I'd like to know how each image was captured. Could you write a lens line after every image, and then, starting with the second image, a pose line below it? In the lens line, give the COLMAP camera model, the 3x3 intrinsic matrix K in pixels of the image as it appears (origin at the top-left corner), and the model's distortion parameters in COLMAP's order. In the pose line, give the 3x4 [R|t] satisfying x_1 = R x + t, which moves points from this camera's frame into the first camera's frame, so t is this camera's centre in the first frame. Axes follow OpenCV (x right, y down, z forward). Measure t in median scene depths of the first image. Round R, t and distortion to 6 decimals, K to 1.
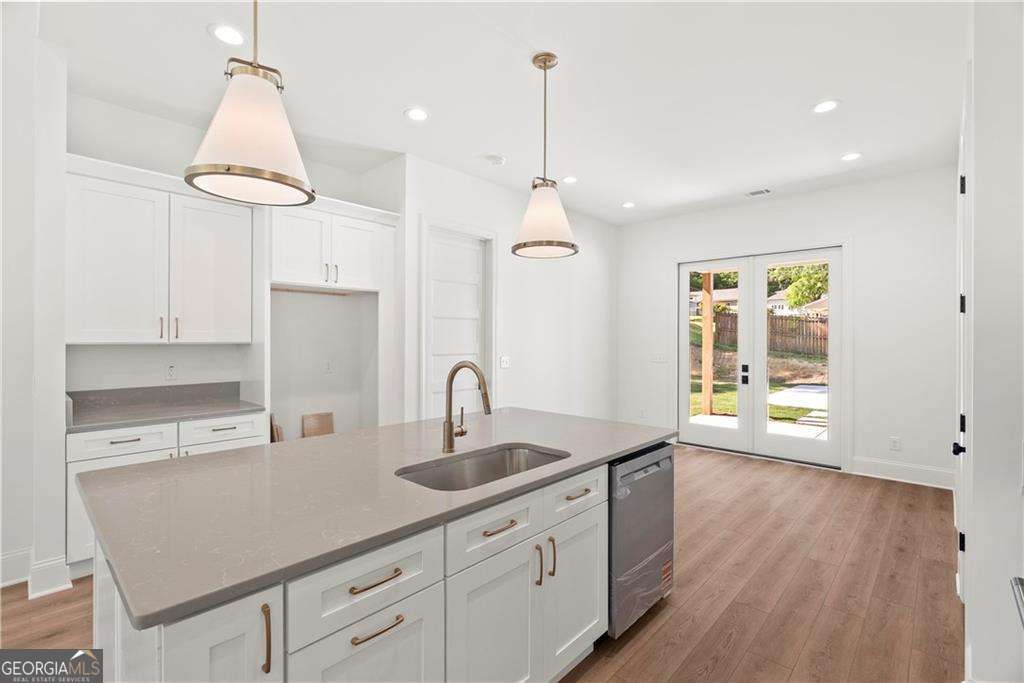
lens RADIAL K [[466.2, 0, 510.1], [0, 466.2, 340.2], [0, 0, 1]] dist [-0.003831, 0.002245]
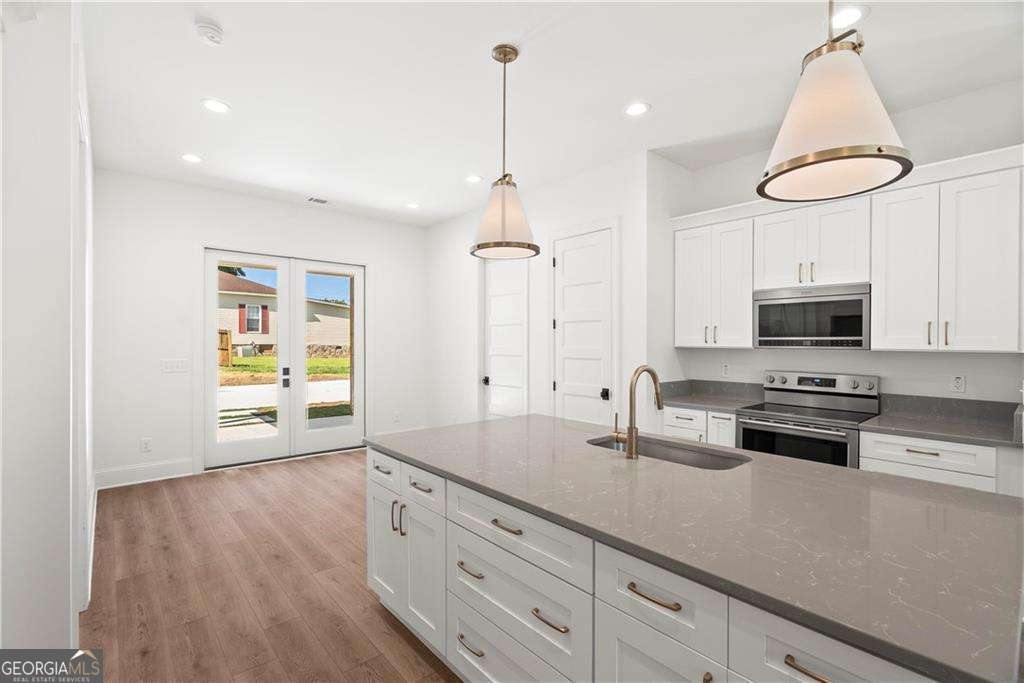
lens RADIAL K [[466.2, 0, 511.0], [0, 466.2, 345.5], [0, 0, 1]] dist [-0.003831, 0.002245]
pose [[0.100081, -0.010781, 0.994921, -0.592335], [0.001535, 0.999942, 0.010681, -0.005355], [-0.994978, 0.000458, 0.100091, 0.601016]]
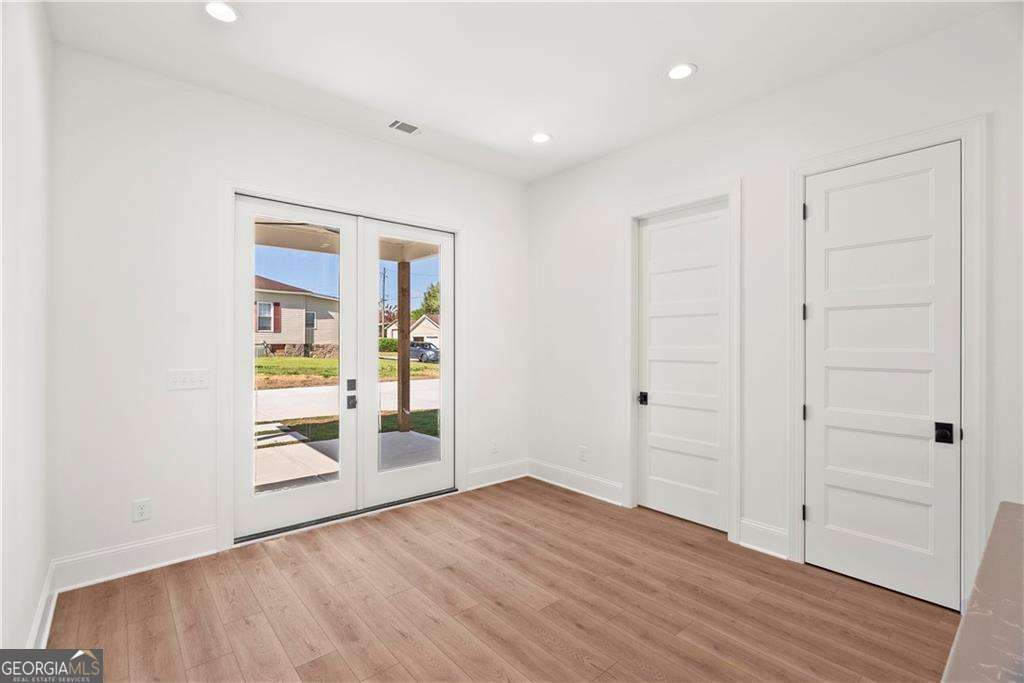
lens RADIAL K [[466.2, 0, 510.0], [0, 466.2, 342.5], [0, 0, 1]] dist [-0.003831, 0.002245]
pose [[0.110735, -0.004857, 0.993838, -0.174689], [0.000349, 0.999988, 0.004849, -0.002895], [-0.993850, -0.000190, 0.110735, 0.985185]]
